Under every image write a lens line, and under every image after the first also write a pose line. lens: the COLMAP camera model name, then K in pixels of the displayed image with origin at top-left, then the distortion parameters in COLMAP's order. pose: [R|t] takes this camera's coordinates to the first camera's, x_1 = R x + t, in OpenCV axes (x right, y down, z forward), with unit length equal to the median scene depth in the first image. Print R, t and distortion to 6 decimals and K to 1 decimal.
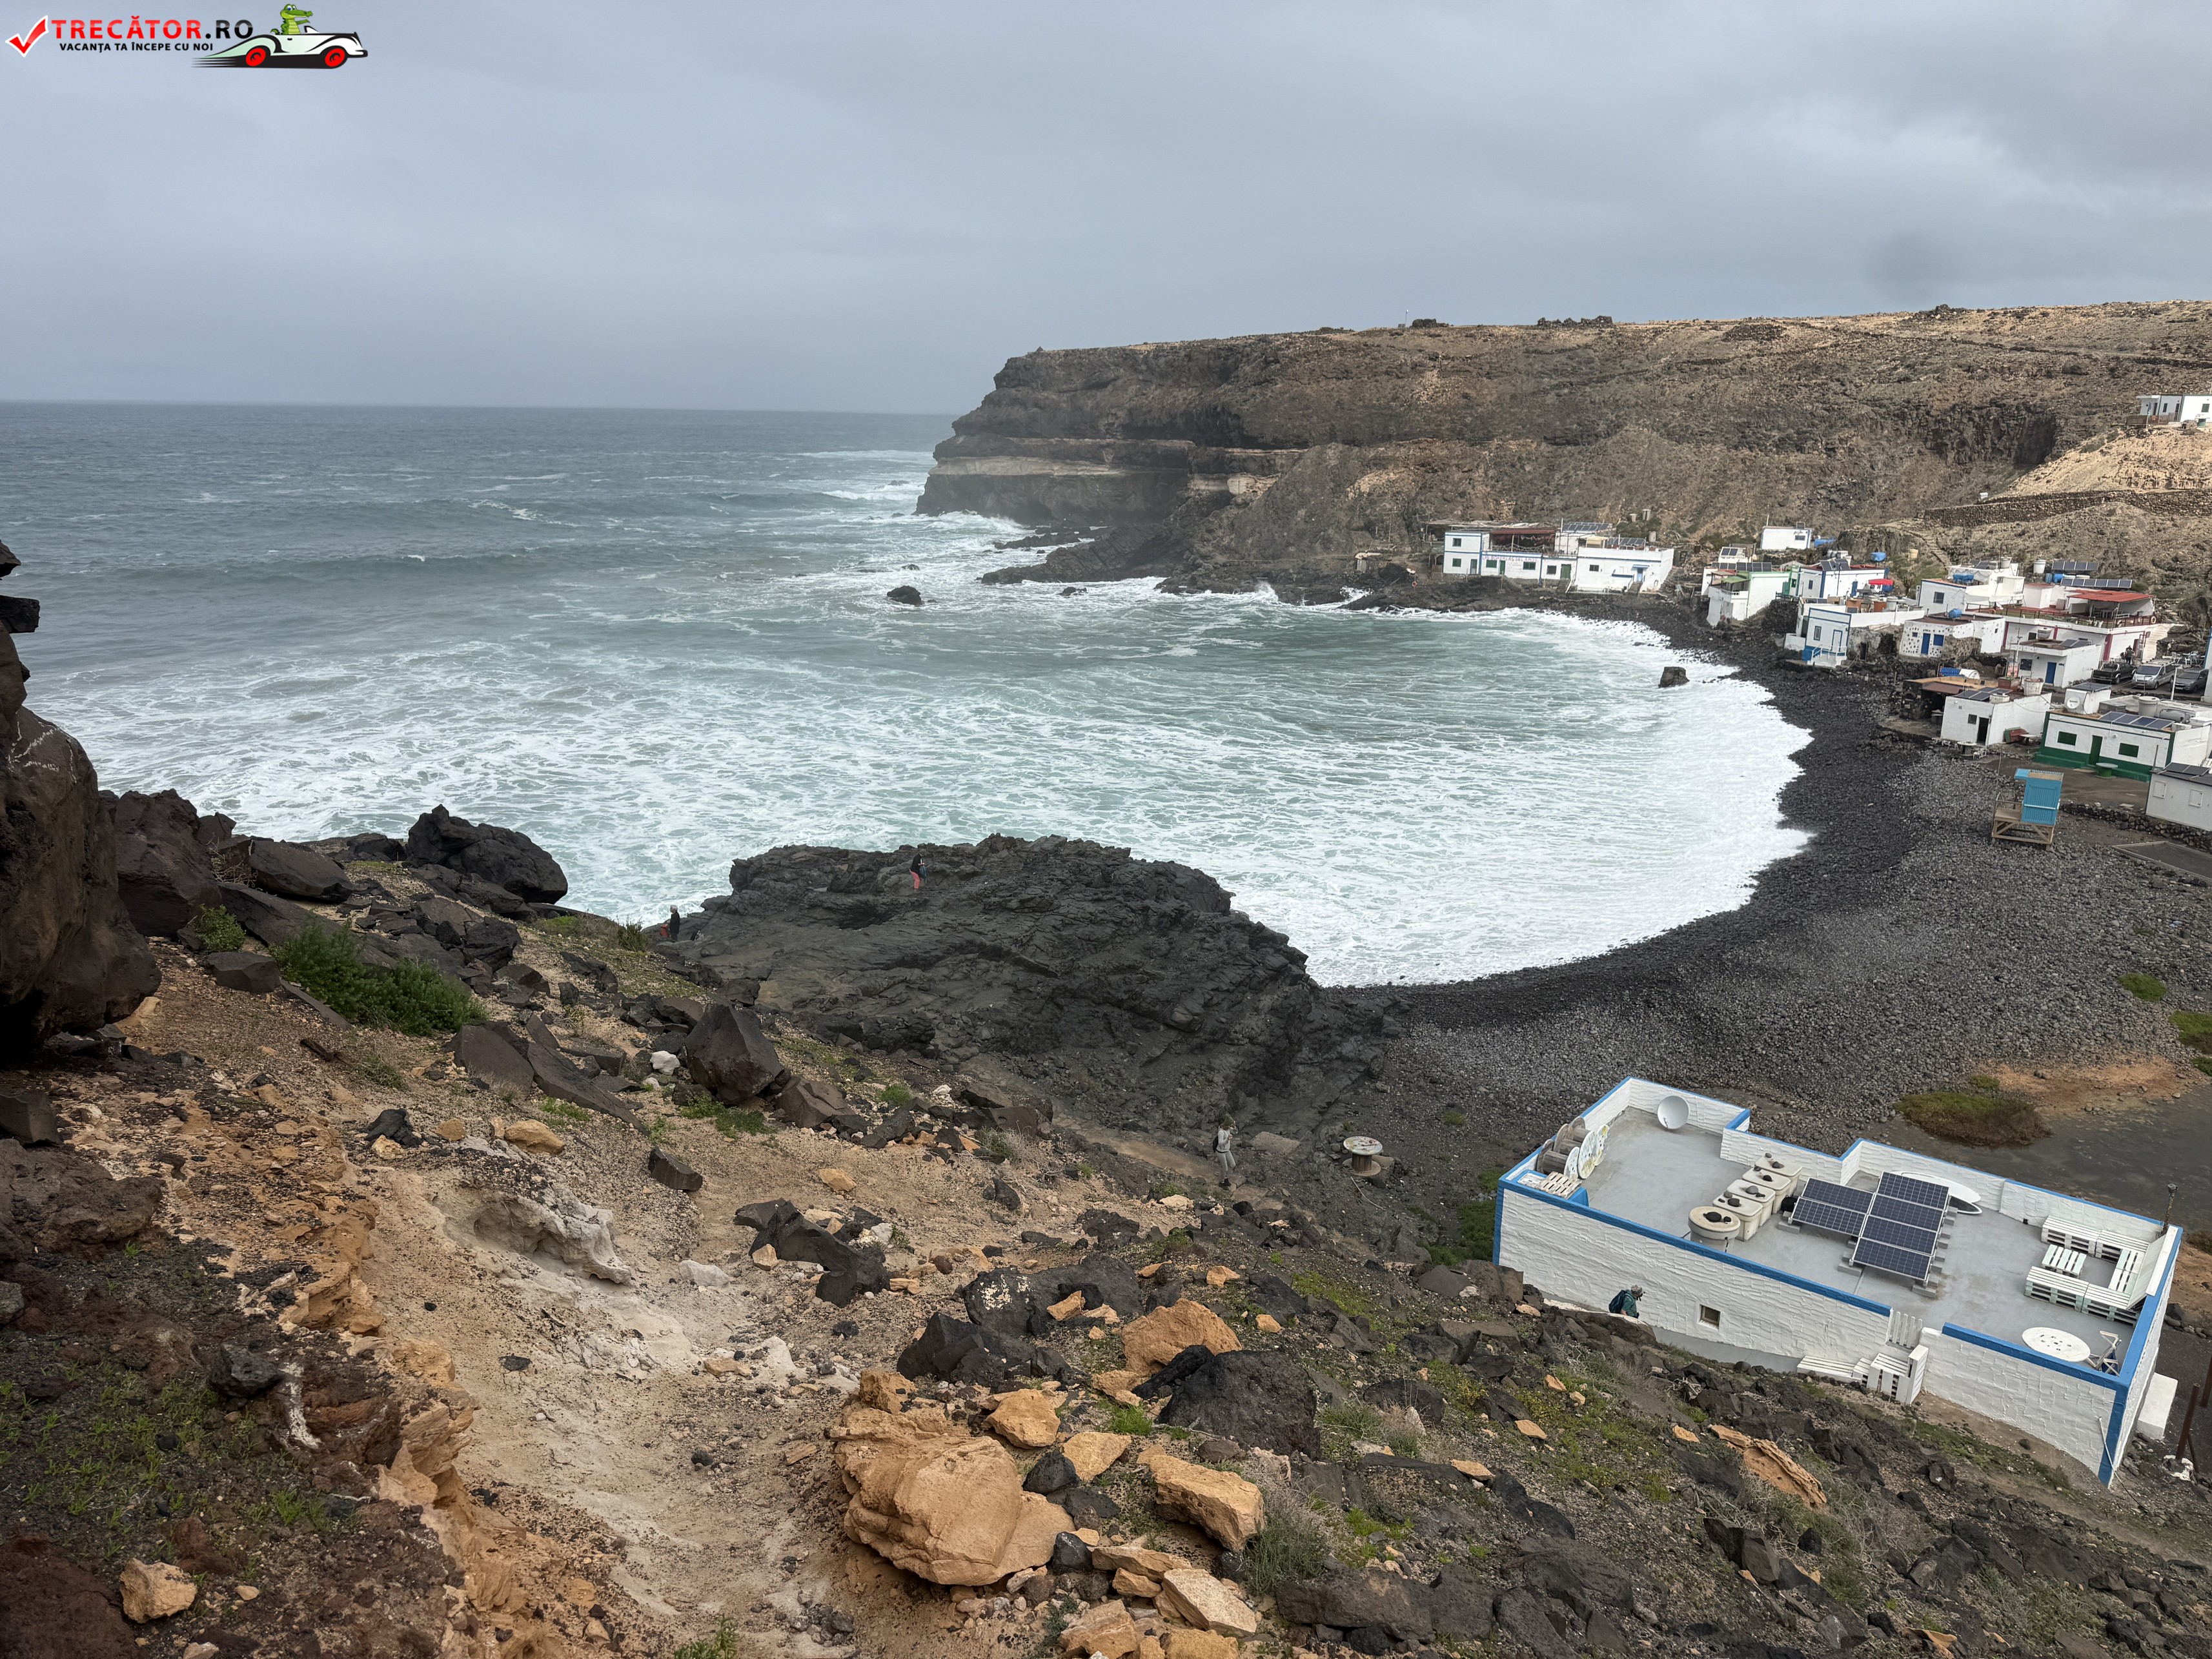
lens RADIAL K [[1542.9, 0, 1096.8], [0, 1542.9, 857.6], [0, 0, 1]] dist [0.037940, -0.068441]
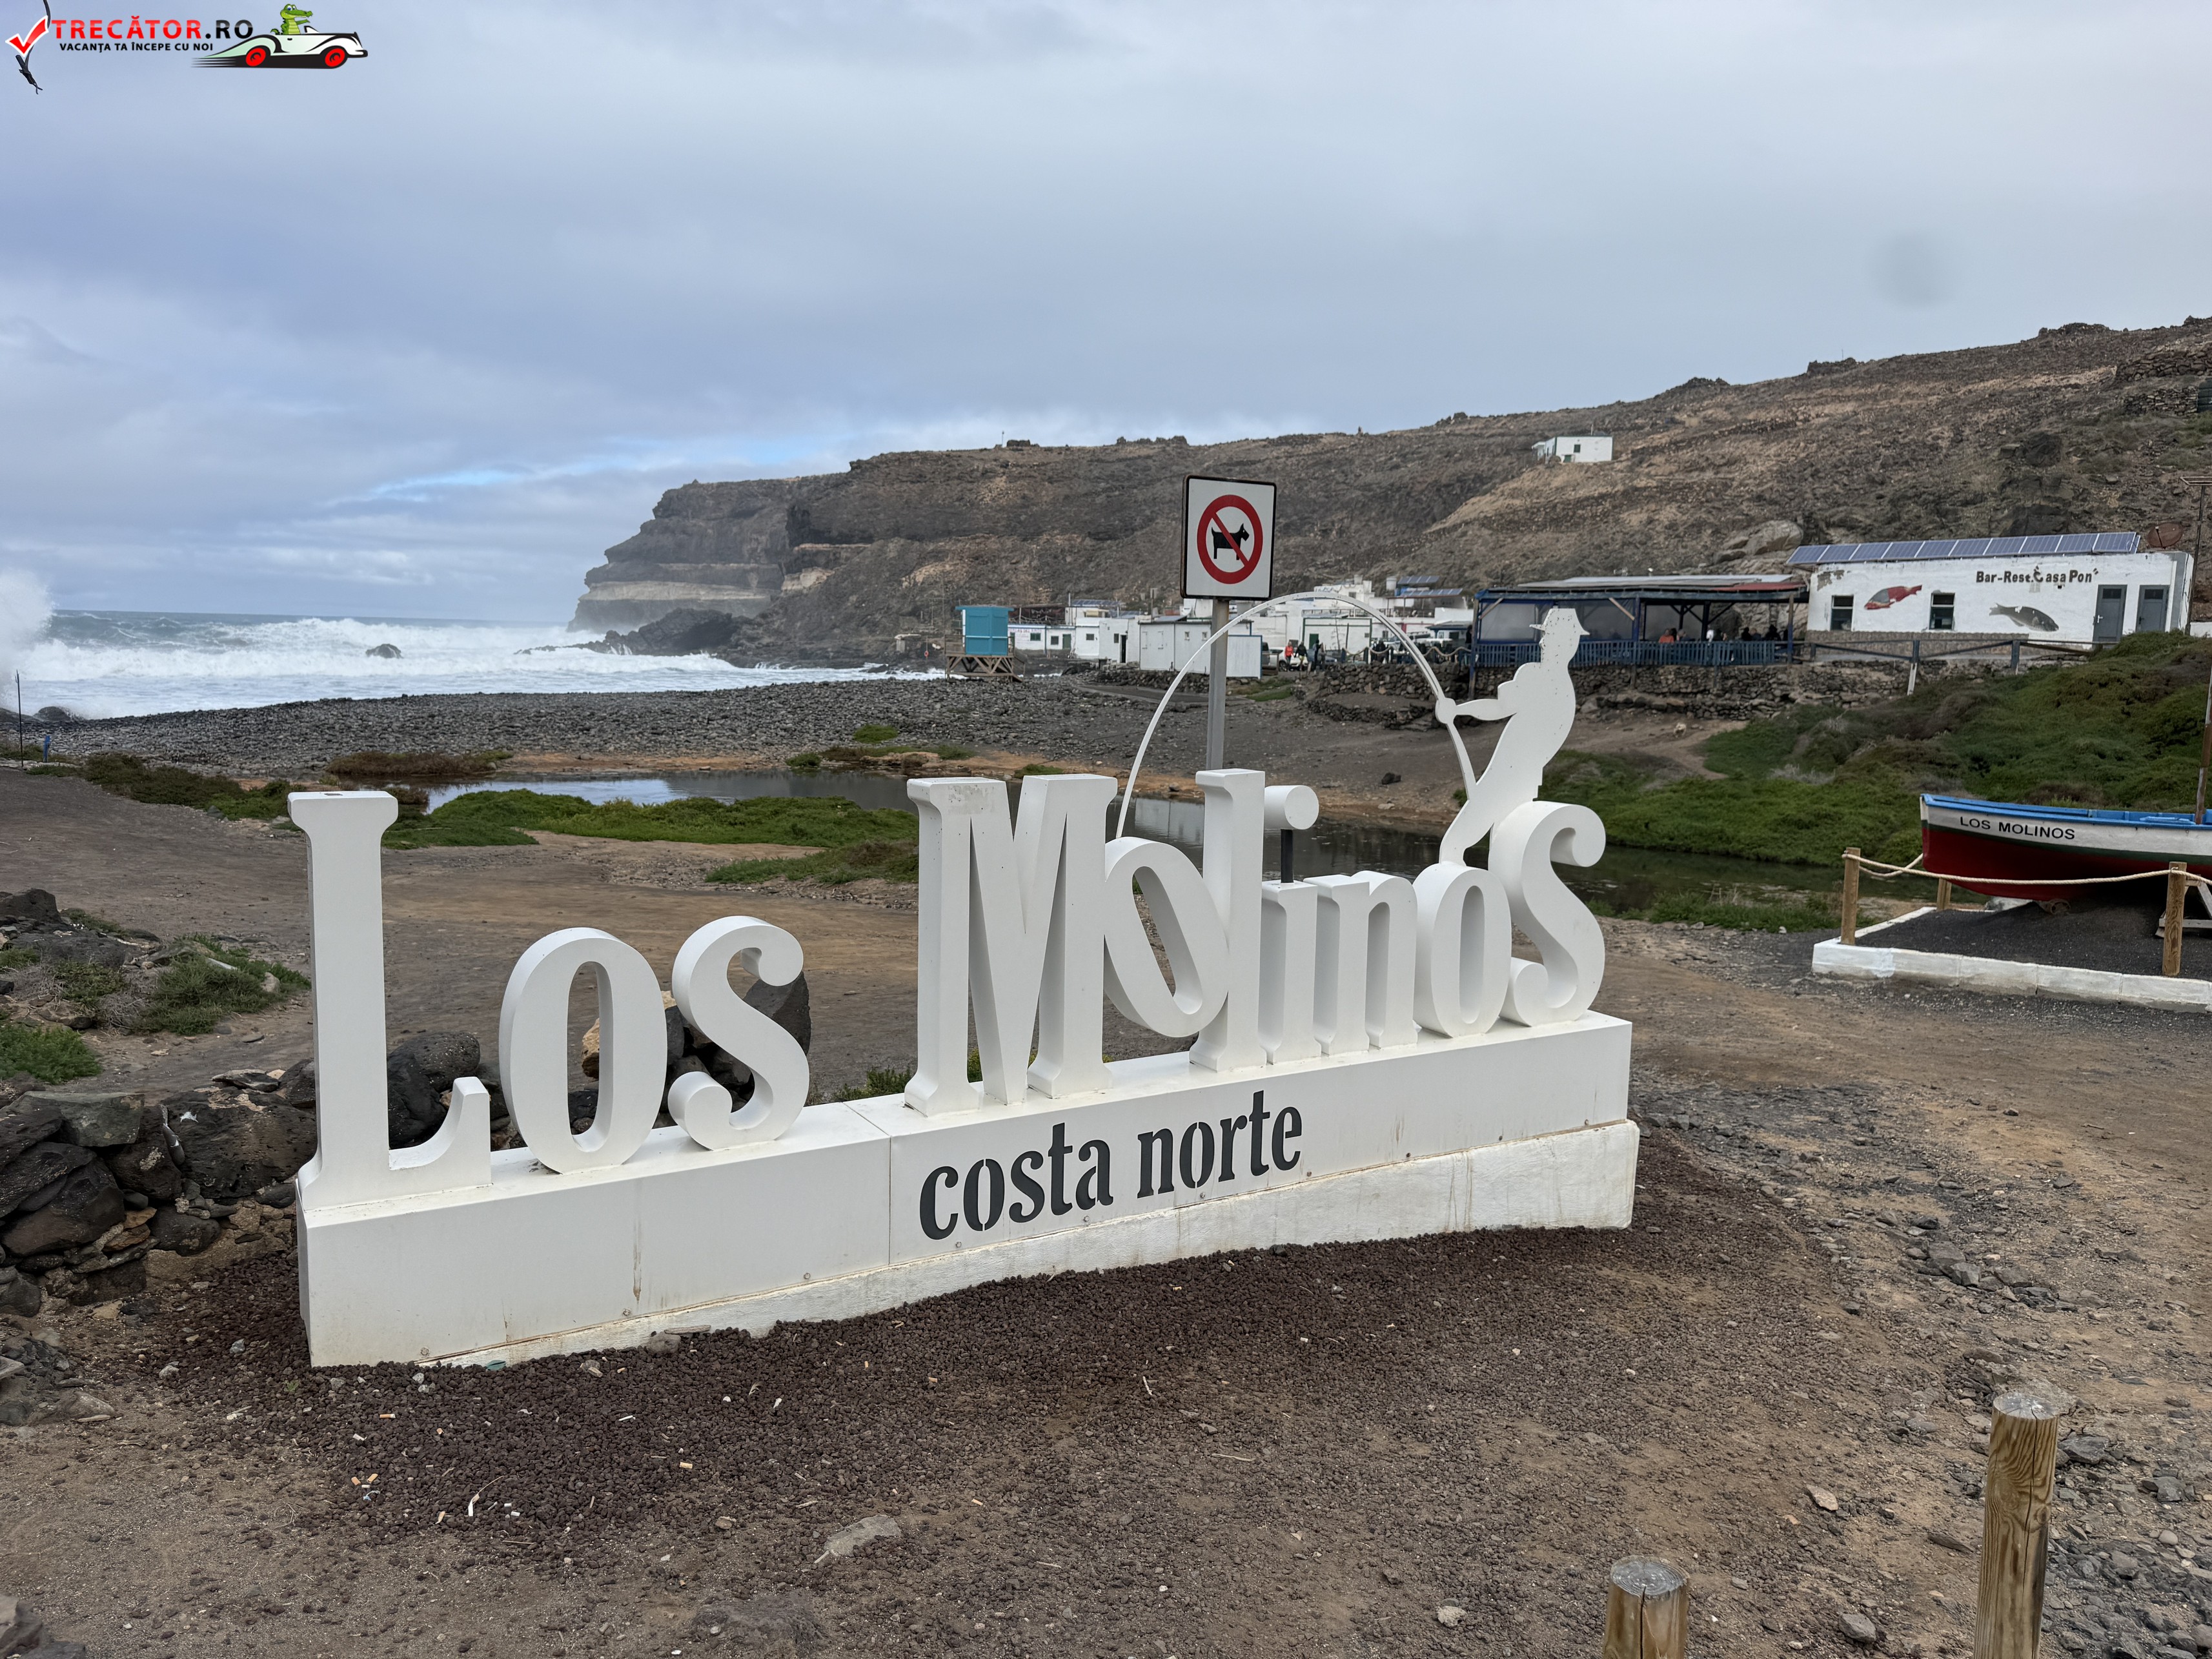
lens RADIAL K [[1540.9, 0, 1098.0], [0, 1540.9, 836.9], [0, 0, 1]] dist [0.111769, -0.150601]
pose [[0.996231, 0.005824, 0.086549, 0.293050], [0.007260, 0.988645, -0.150094, 0.114461], [-0.086441, 0.150156, 0.984876, 0.033215]]
